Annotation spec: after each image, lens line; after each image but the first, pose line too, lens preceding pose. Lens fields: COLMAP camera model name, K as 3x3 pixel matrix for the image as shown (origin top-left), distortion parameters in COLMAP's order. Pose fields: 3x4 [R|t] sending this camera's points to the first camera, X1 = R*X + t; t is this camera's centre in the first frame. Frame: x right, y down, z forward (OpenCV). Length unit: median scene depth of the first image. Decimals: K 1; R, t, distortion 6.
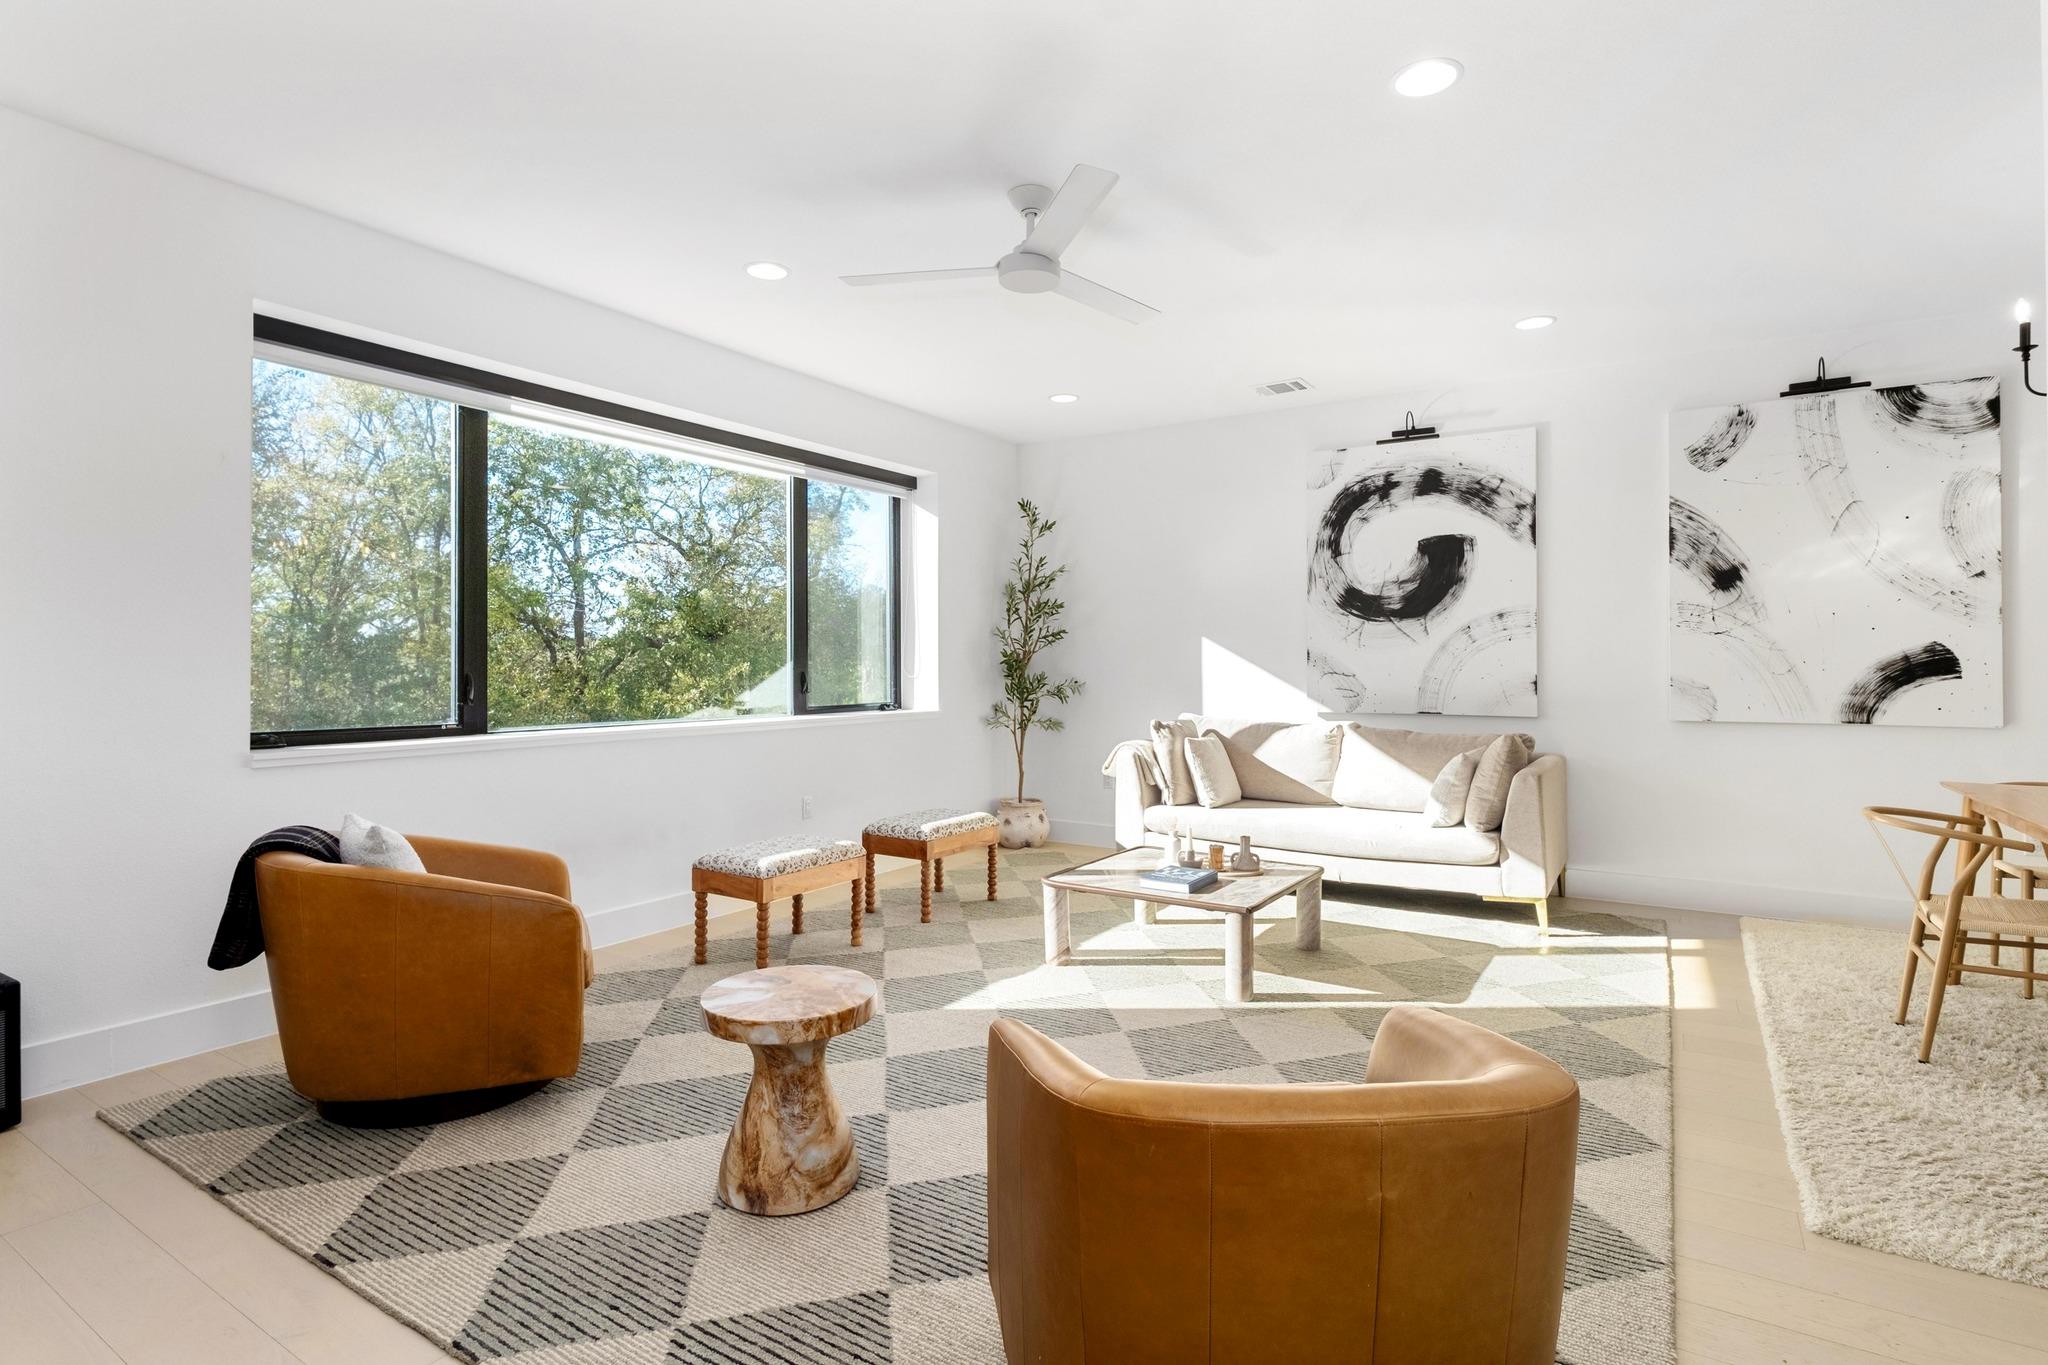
lens RADIAL K [[1040.8, 0, 1024.5], [0, 1040.8, 675.0], [0, 0, 1]] dist [-0.004836, -0.000146]
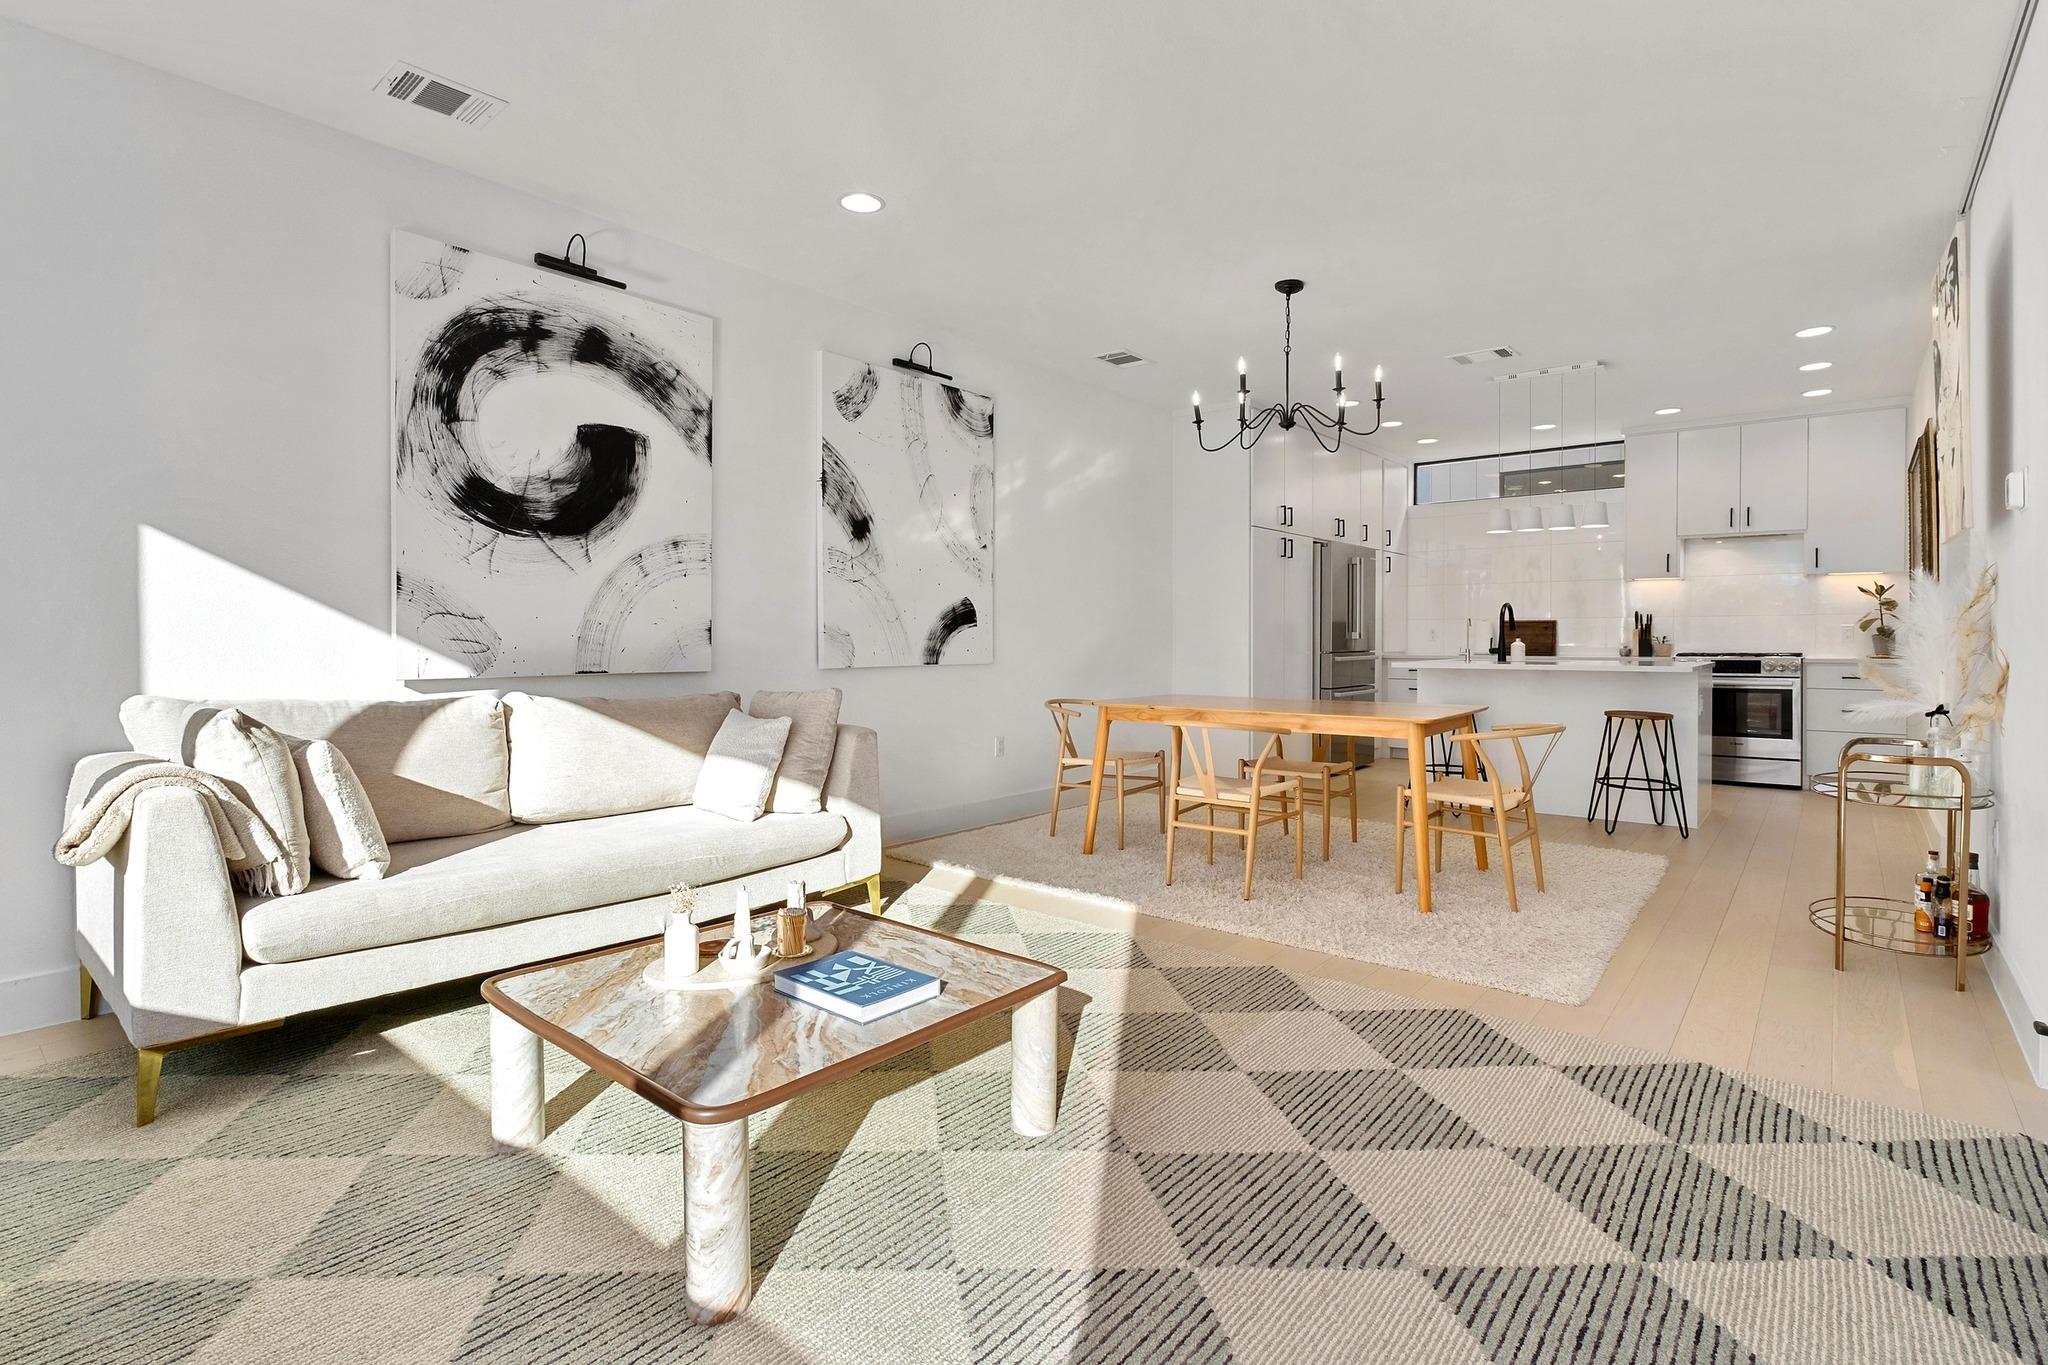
lens RADIAL K [[992.6, 0, 1036.4], [0, 992.6, 647.0], [0, 0, 1]] dist [-0.002287, -0.000061]
pose [[0.108883, -0.007645, 0.994025, -0.254026], [0.007482, 0.999948, 0.006871, 0.017159], [-0.994026, 0.006690, 0.108935, 0.638437]]
